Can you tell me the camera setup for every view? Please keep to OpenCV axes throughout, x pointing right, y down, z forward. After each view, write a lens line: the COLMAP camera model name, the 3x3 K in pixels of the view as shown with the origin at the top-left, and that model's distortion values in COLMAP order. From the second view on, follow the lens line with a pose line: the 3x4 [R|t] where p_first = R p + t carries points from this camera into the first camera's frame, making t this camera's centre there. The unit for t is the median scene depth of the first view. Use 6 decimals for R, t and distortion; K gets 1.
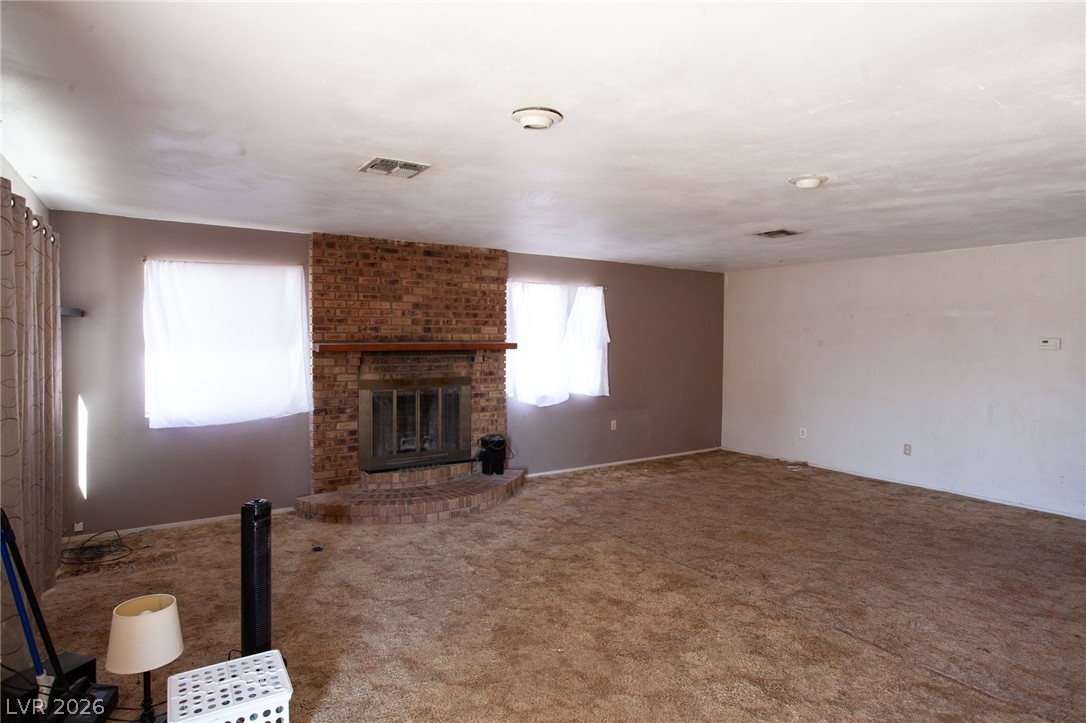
lens RADIAL K [[609.8, 0, 539.3], [0, 609.8, 346.2], [0, 0, 1]] dist [-0.056107, 0.028883]
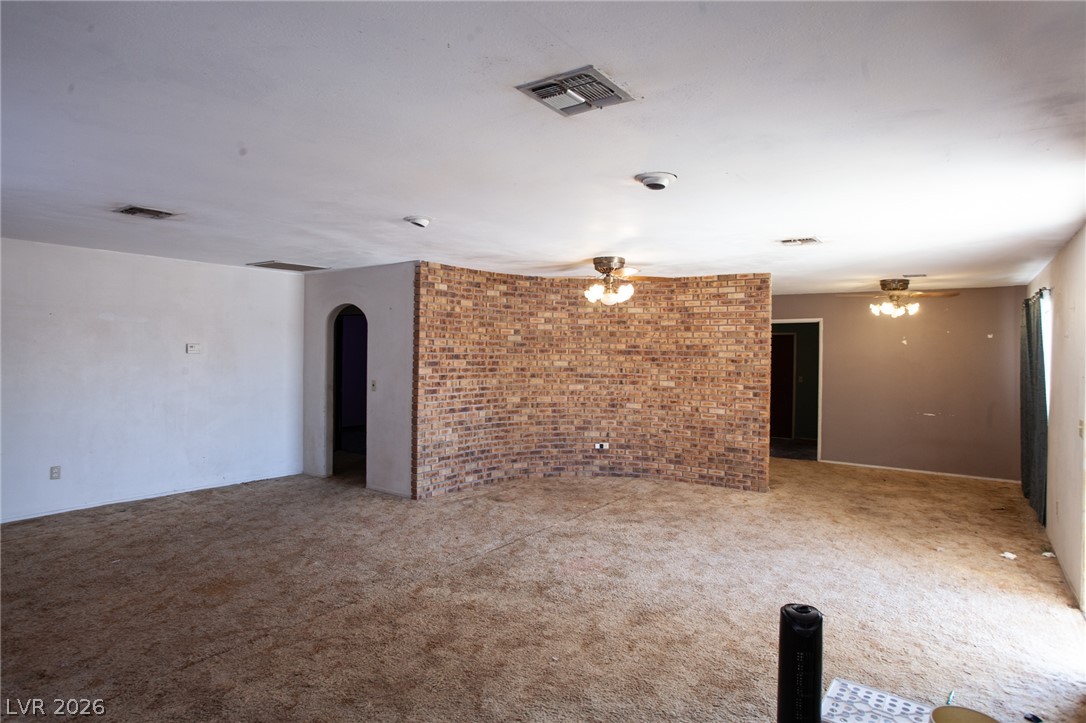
lens RADIAL K [[609.8, 0, 544.7], [0, 609.8, 354.0], [0, 0, 1]] dist [-0.056107, 0.028883]
pose [[-0.365820, -0.018332, 0.930505, -0.523846], [-0.004285, 0.999829, 0.018013, -0.018813], [-0.930676, 0.002603, -0.365836, 0.806176]]
